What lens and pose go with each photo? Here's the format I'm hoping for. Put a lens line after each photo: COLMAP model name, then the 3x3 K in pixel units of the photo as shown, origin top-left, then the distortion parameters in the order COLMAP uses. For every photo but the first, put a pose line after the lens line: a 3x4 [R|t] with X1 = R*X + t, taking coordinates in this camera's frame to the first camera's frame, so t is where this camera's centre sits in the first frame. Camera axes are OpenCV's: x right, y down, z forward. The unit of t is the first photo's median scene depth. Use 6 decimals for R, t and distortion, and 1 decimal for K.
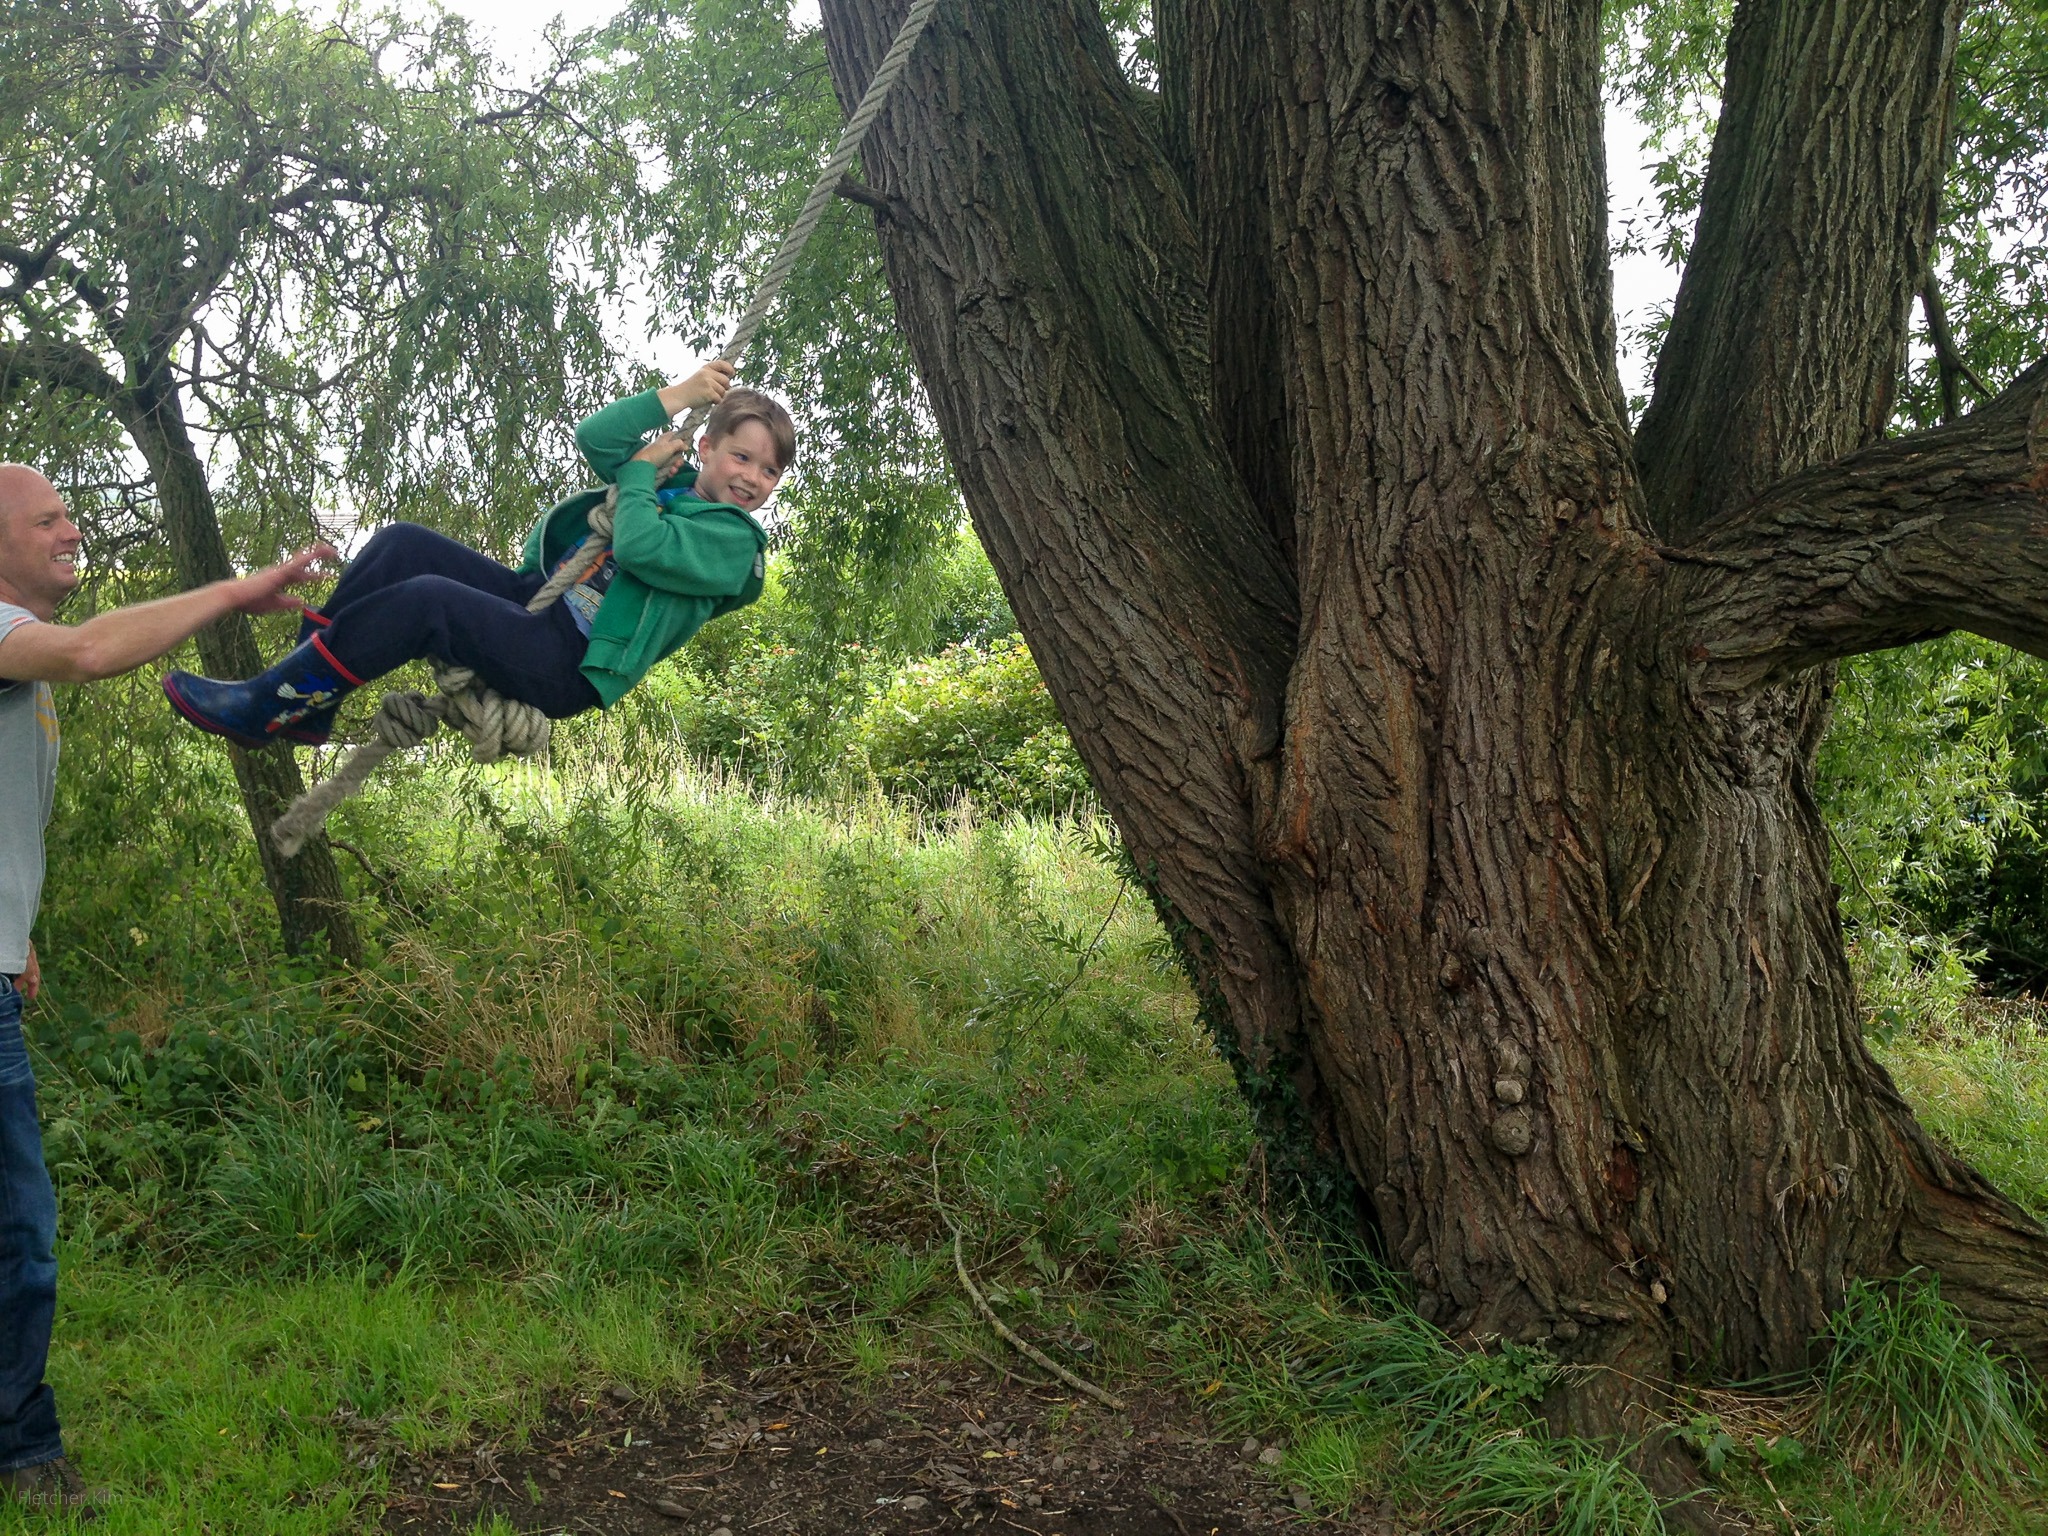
lens RADIAL K [[1849.6, 0, 1032.0], [0, 1849.6, 771.1], [0, 0, 1]] dist [0.072682, -0.033261]
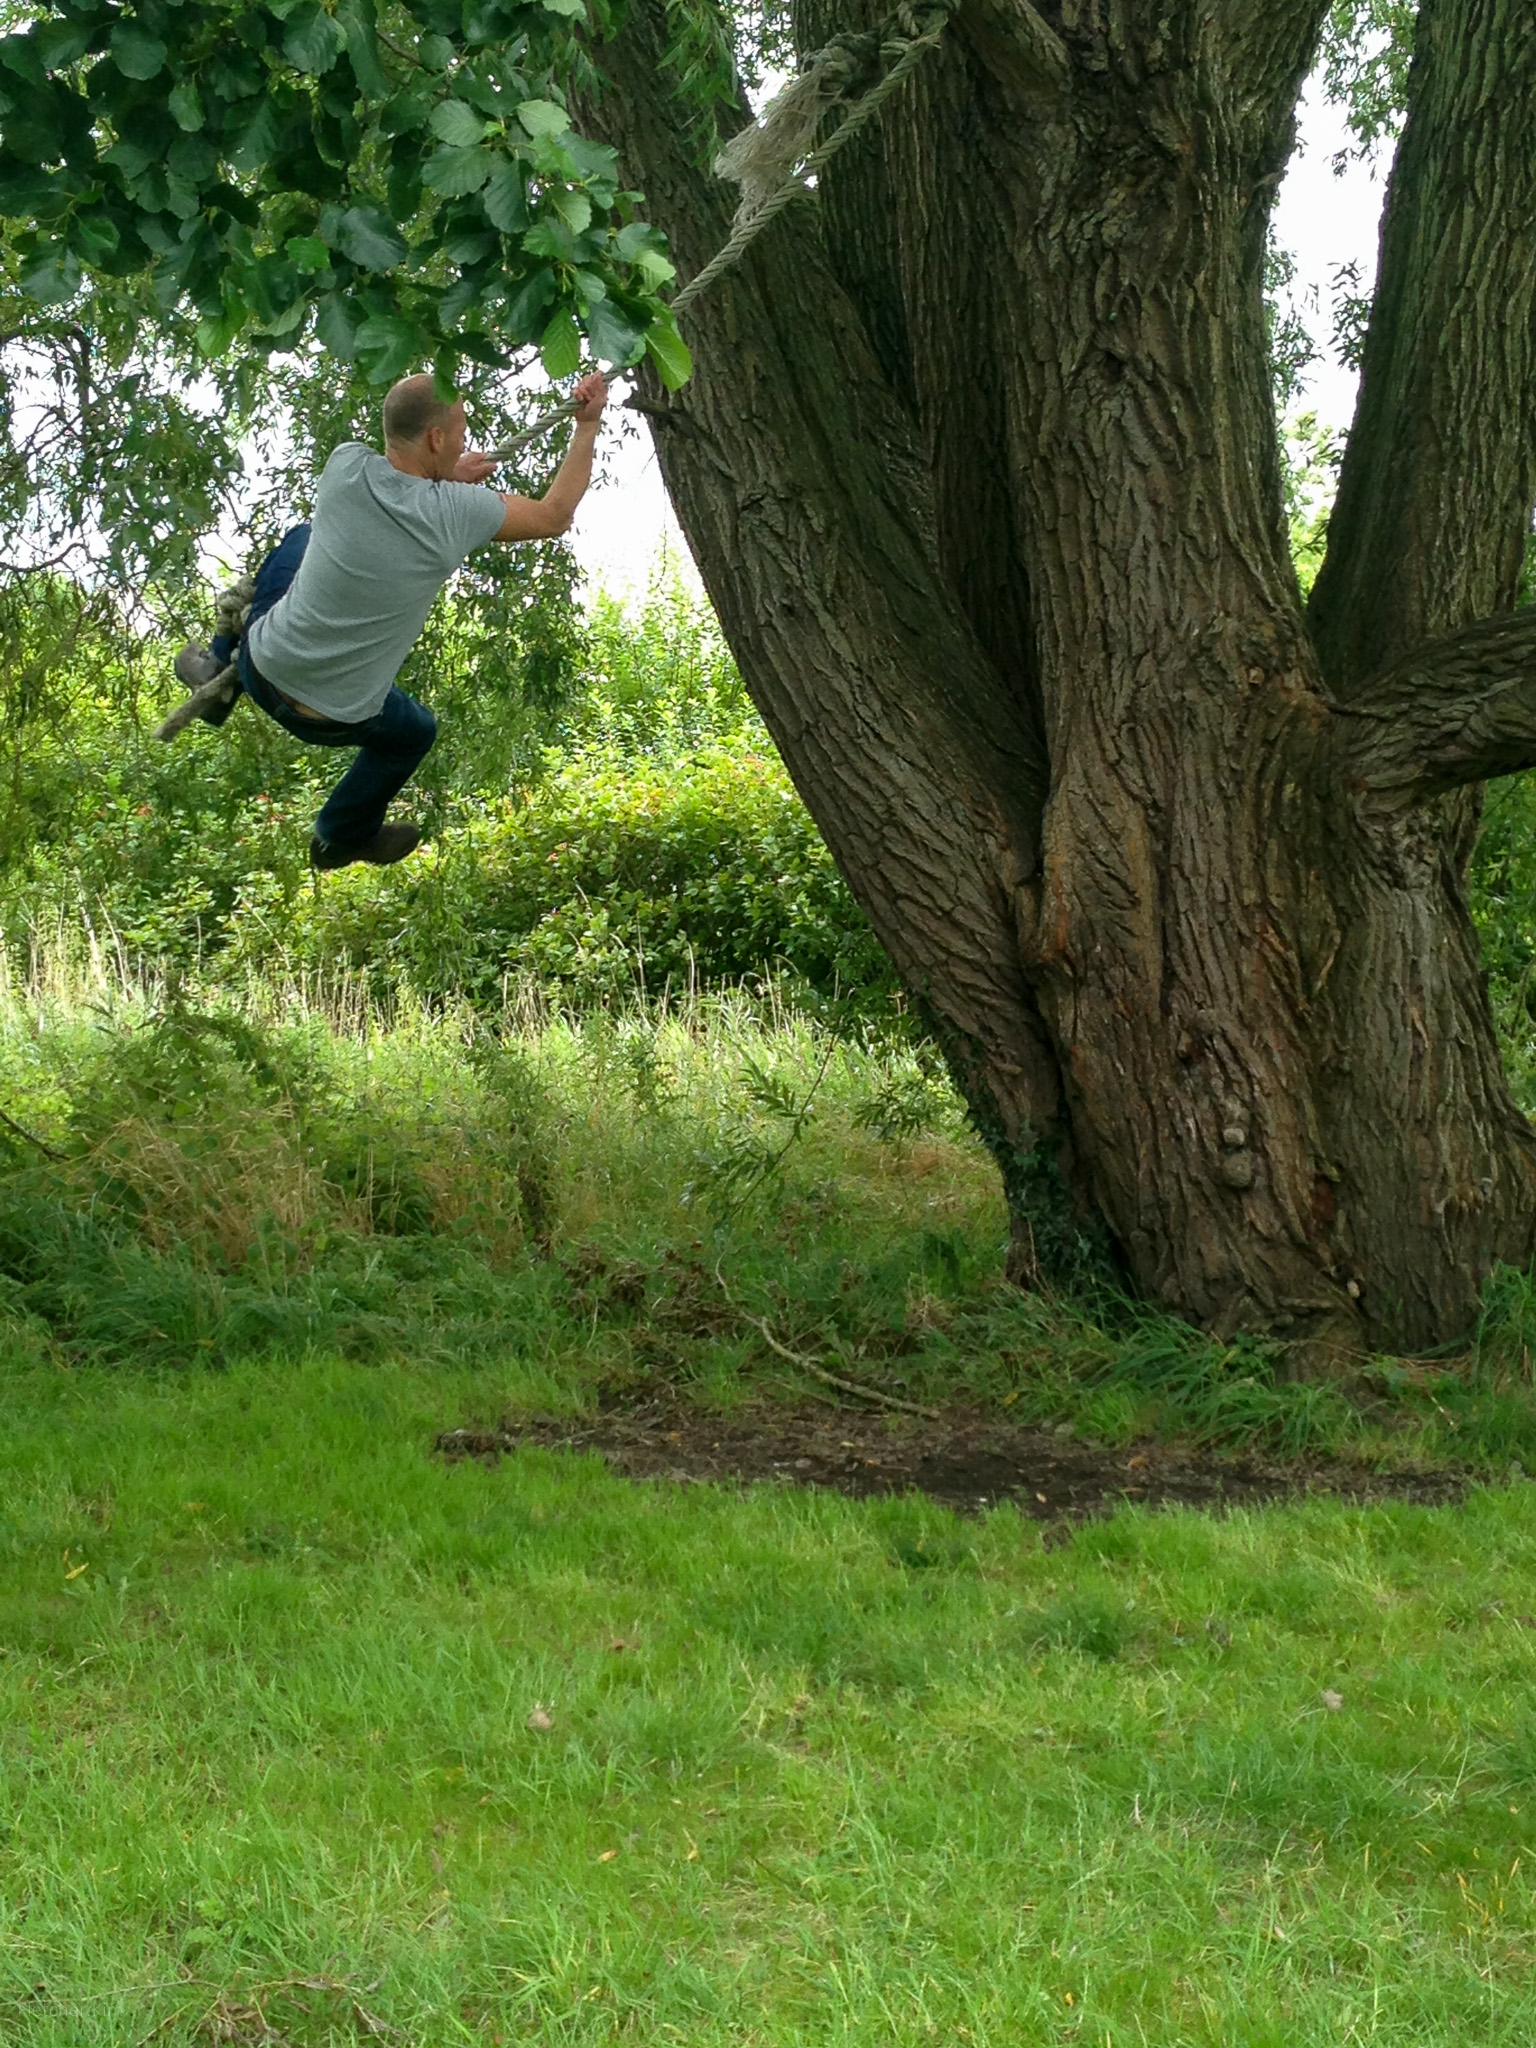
lens RADIAL K [[3438.7, 0, 864.0], [0, 3438.7, 998.0], [0, 0, 1]] dist [0.008773, 0.668817]
pose [[0.987045, -0.045465, 0.153870, -0.343133], [0.045633, 0.998955, 0.002447, 0.061045], [-0.153820, 0.004606, 0.988088, -1.255914]]
